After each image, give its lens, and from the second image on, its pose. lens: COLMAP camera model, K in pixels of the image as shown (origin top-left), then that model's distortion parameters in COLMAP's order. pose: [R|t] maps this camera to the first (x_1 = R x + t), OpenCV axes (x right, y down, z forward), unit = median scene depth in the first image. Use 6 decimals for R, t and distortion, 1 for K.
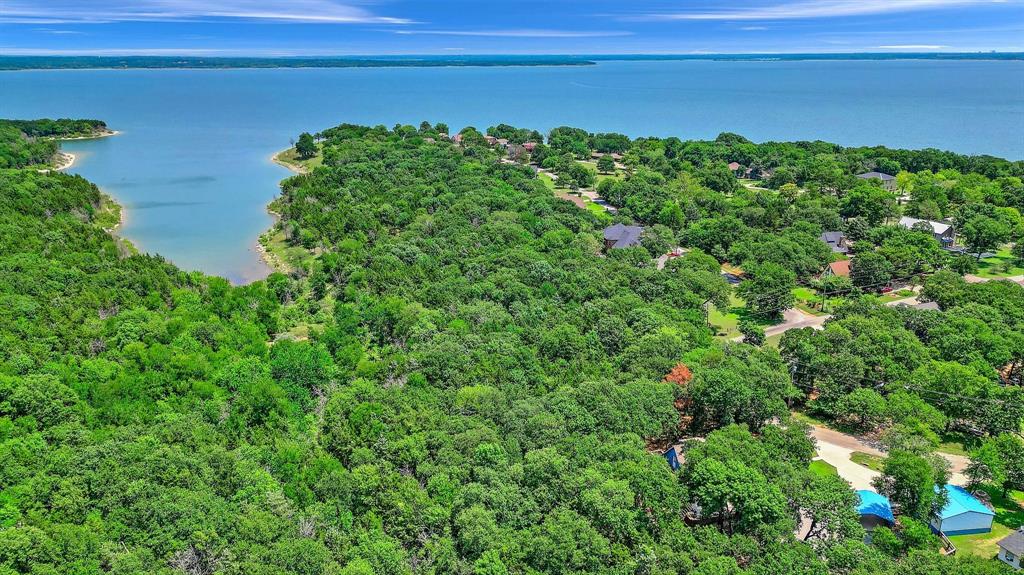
lens RADIAL K [[733.3, 0, 518.6], [0, 733.3, 286.2], [0, 0, 1]] dist [0.083762, -0.071307]
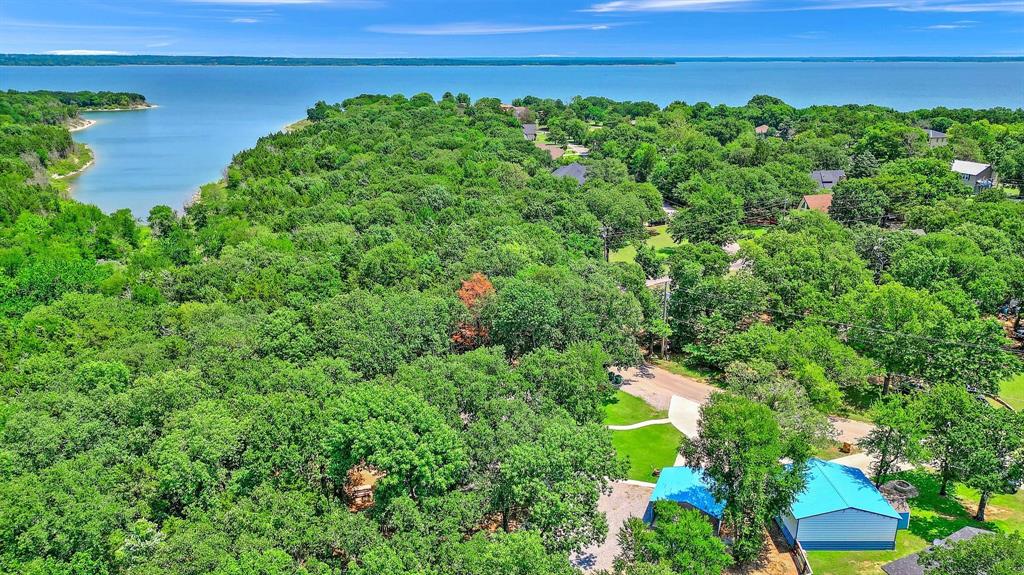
lens RADIAL K [[733.3, 0, 518.6], [0, 733.3, 286.2], [0, 0, 1]] dist [0.083762, -0.071307]
pose [[0.994275, 0.036196, -0.100538, 0.188377], [-0.036656, 0.999324, -0.002728, 0.067528], [0.100371, 0.006397, 0.994929, 0.196001]]
